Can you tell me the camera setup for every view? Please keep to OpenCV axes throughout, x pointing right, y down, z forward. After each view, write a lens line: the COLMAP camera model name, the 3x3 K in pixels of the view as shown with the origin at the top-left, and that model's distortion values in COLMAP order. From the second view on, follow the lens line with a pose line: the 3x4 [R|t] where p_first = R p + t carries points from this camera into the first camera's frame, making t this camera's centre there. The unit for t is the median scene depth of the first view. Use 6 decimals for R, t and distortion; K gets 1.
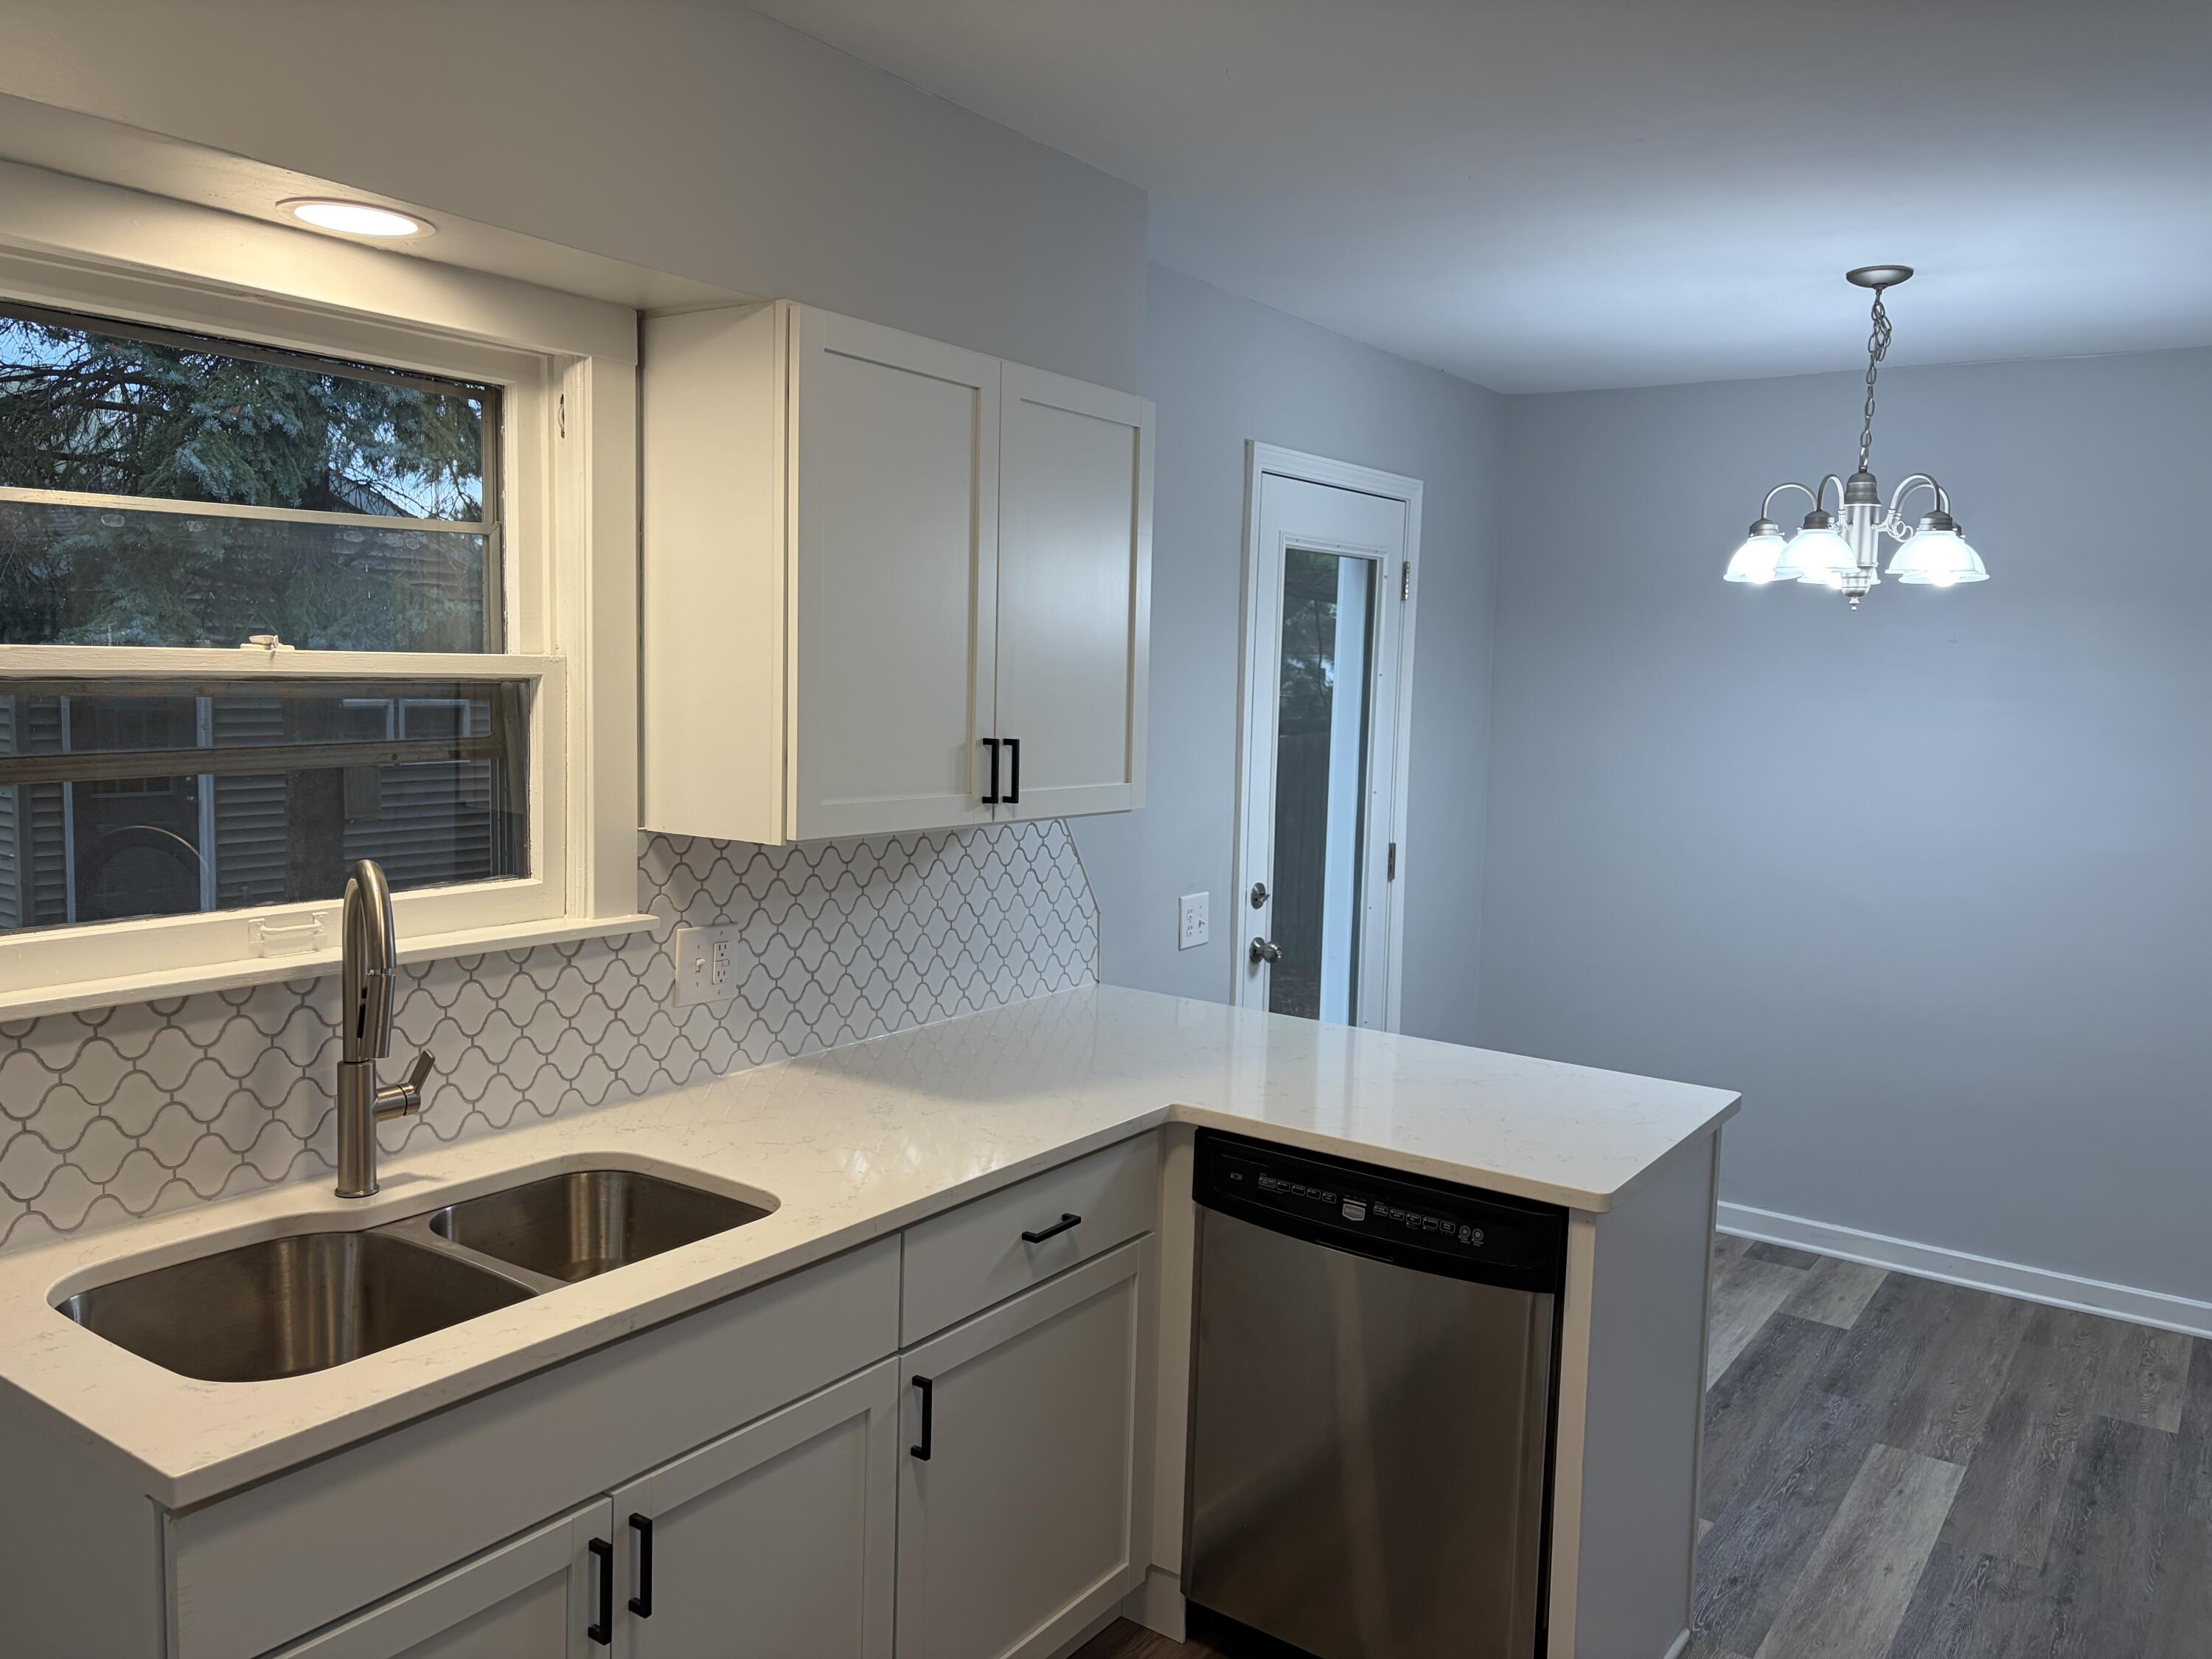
lens RADIAL K [[1666.5, 0, 1106.0], [0, 1666.5, 829.5], [0, 0, 1]] dist [0.064252, -0.069697]
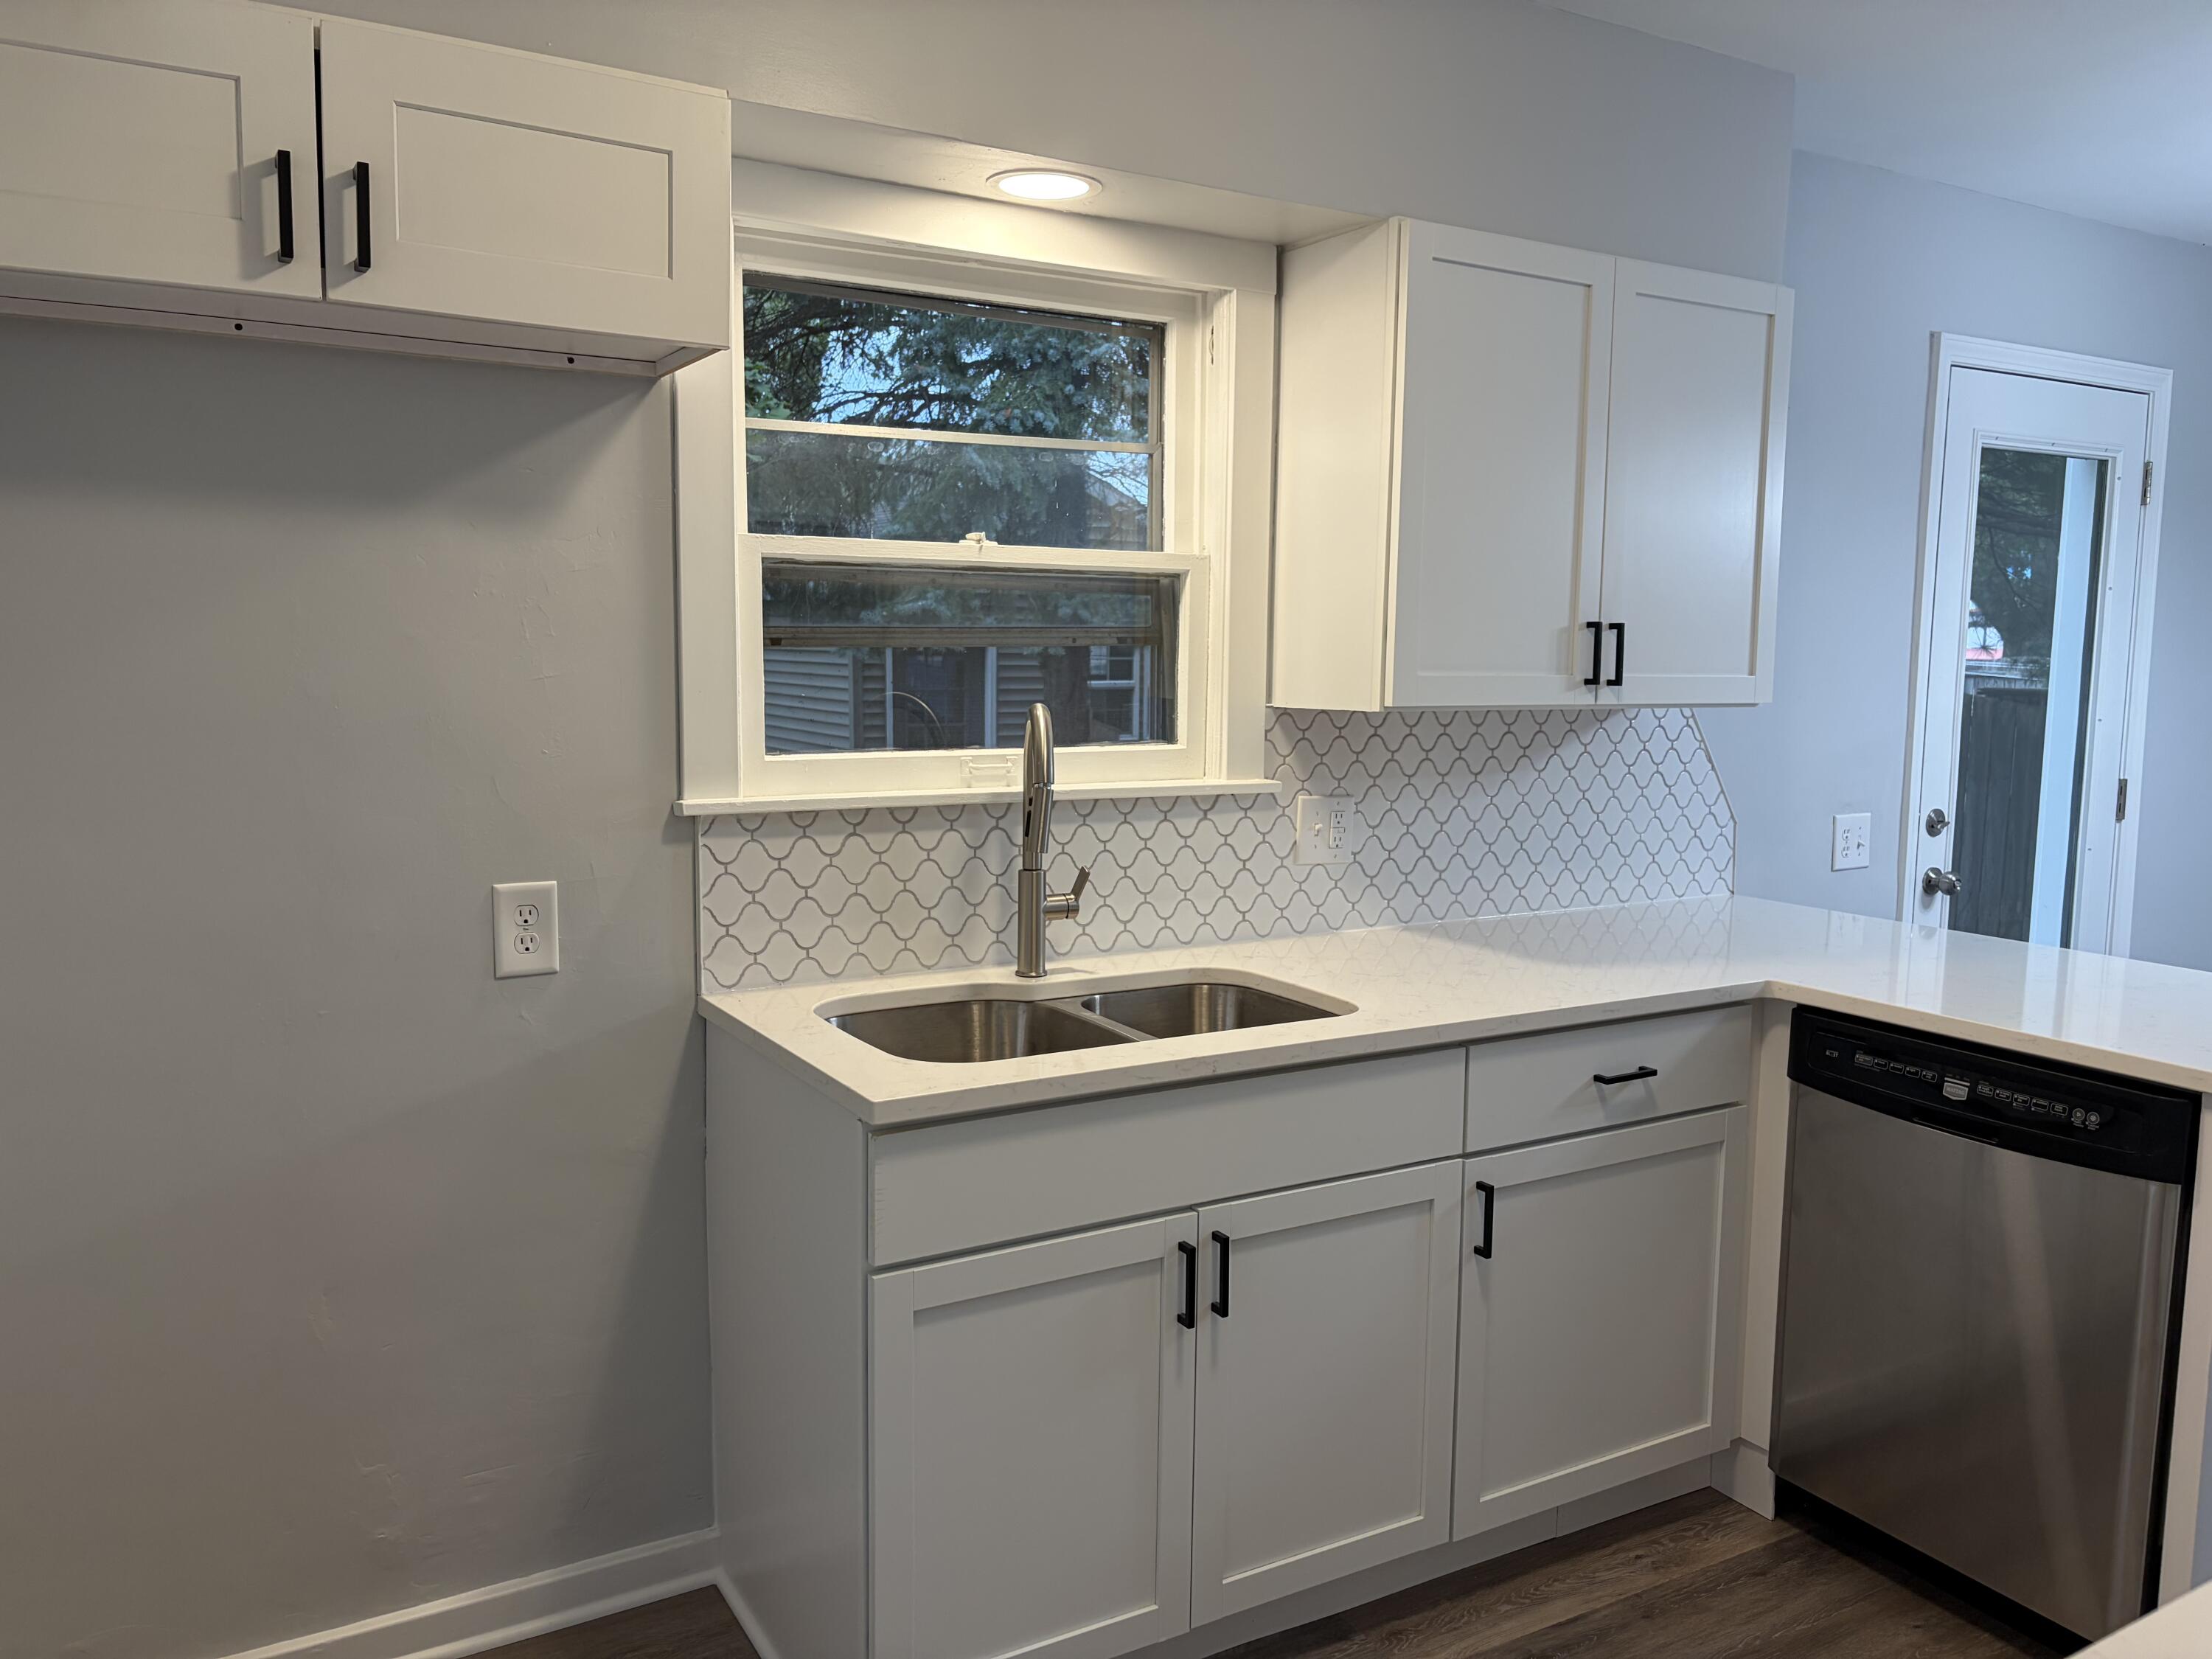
lens RADIAL K [[1666.7, 0, 1107.6], [0, 1666.7, 847.3], [0, 0, 1]] dist [0.066034, -0.072531]
pose [[0.909375, 0.029699, -0.414916, 0.100426], [-0.025805, 0.999555, 0.014990, 0.083543], [0.415177, -0.002924, 0.909736, -0.088879]]
